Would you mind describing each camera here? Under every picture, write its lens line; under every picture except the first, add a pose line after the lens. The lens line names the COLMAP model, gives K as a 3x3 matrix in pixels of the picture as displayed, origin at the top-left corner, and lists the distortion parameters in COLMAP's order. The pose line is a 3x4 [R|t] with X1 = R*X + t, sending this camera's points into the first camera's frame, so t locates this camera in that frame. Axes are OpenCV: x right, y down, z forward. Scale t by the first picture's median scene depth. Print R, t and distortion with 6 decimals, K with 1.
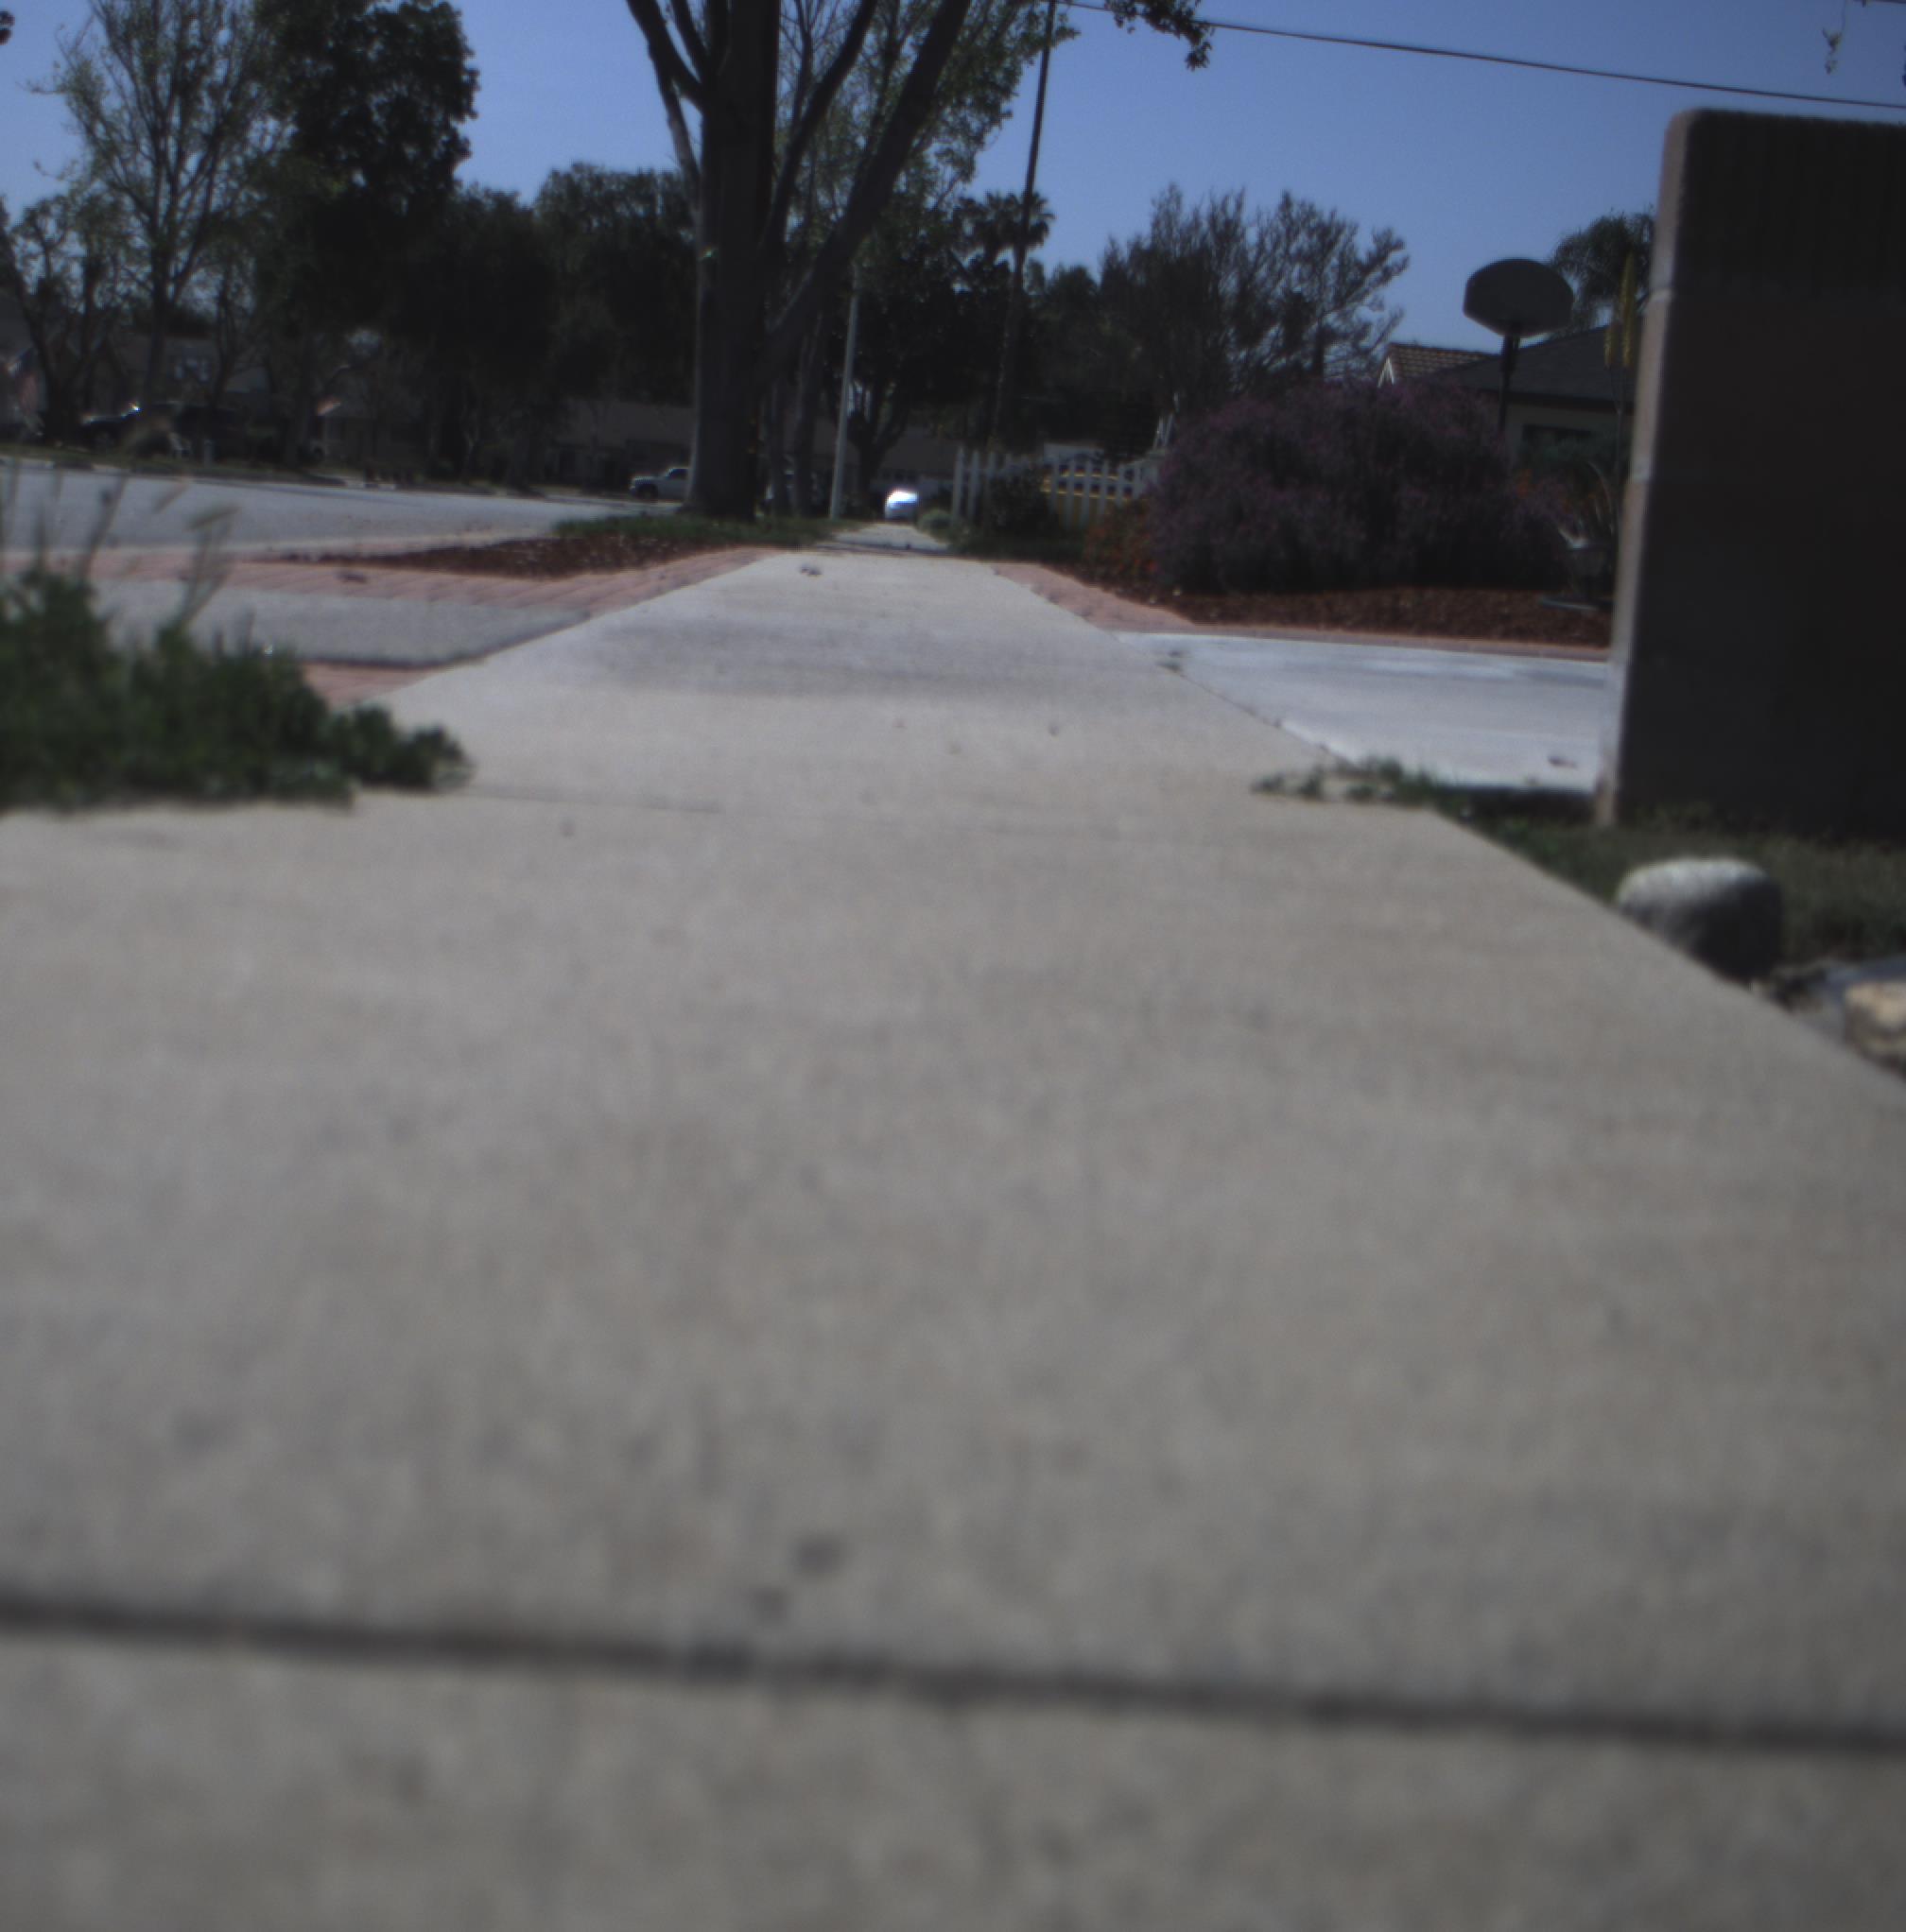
lens RADIAL K [[4664.9, 0, 953.0], [0, 4664.9, 966.0], [0, 0, 1]] dist [-0.114654, 0.461188]
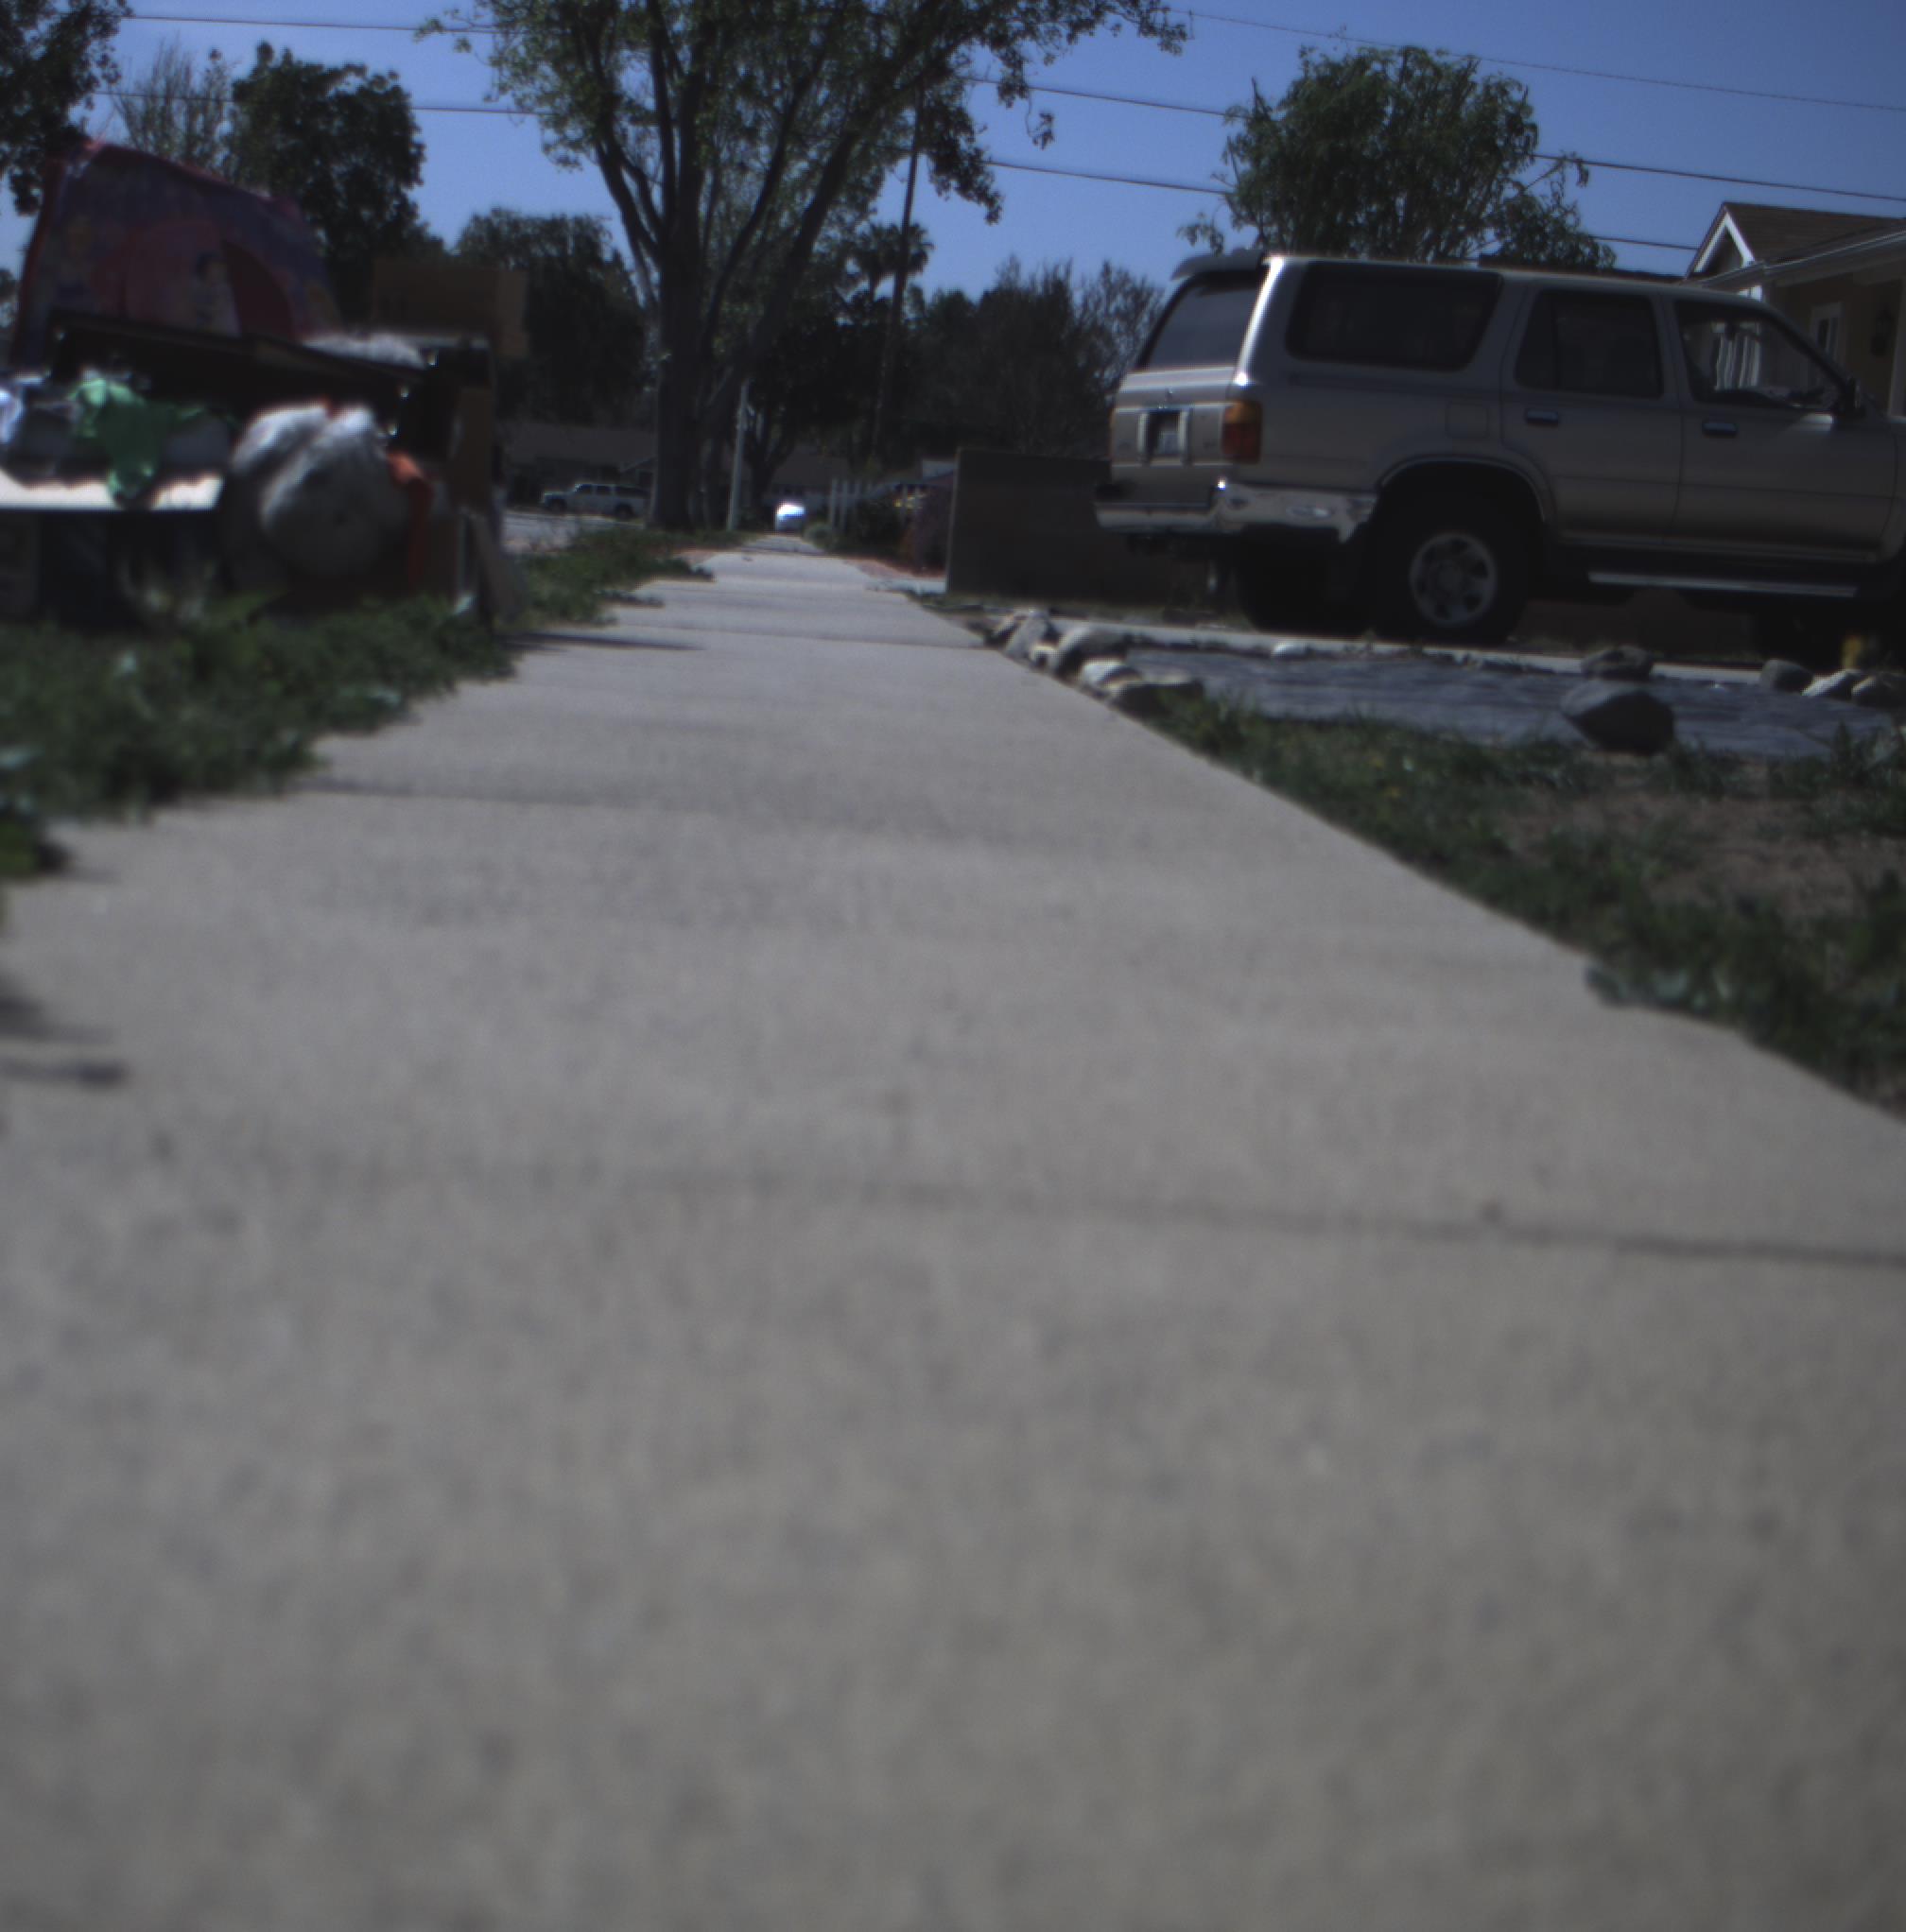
lens RADIAL K [[4703.5, 0, 953.0], [0, 4703.5, 966.0], [0, 0, 1]] dist [-0.112225, 0.287827]
pose [[0.999720, -0.002411, 0.023520, 0.002085], [0.002481, 0.999993, -0.002941, 0.020059], [-0.023513, 0.002998, 0.999719, -0.211985]]
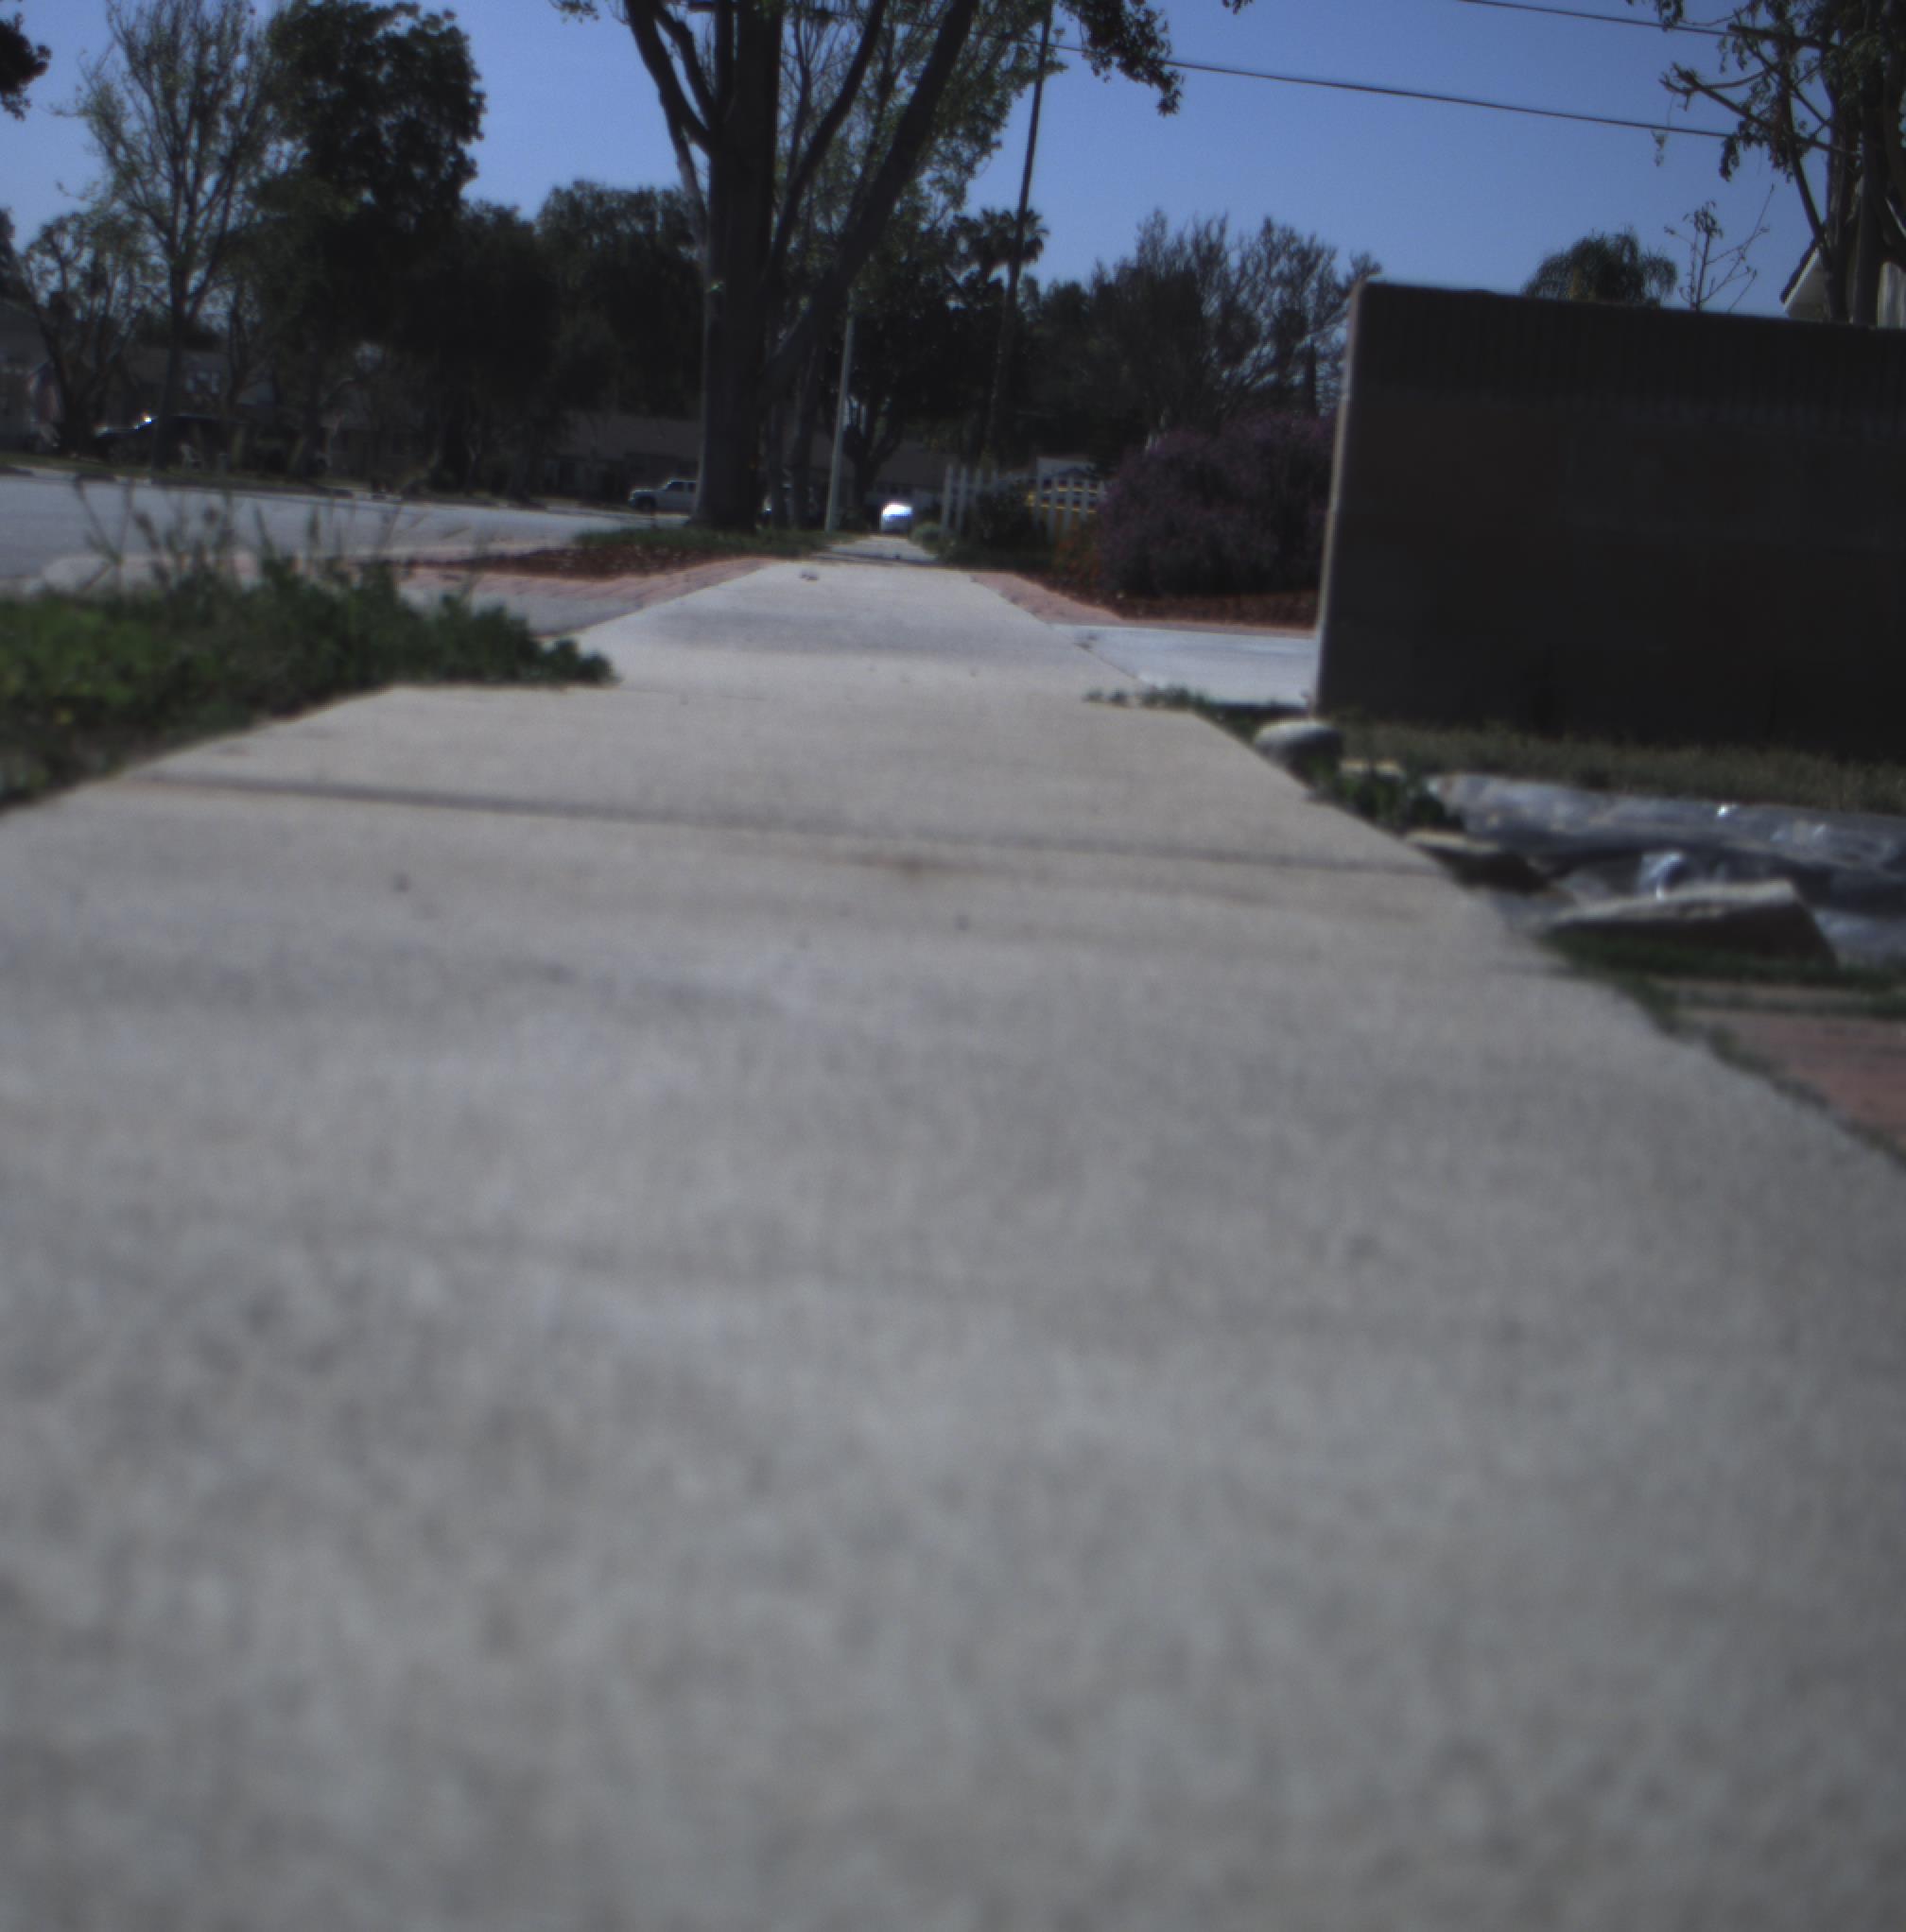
lens RADIAL K [[4671.3, 0, 953.0], [0, 4671.3, 966.0], [0, 0, 1]] dist [-0.114179, 0.460133]
pose [[0.999991, 0.004013, 0.001286, 0.000879], [-0.004010, 0.999988, -0.002828, 0.003238], [-0.001298, 0.002822, 0.999995, -0.034275]]
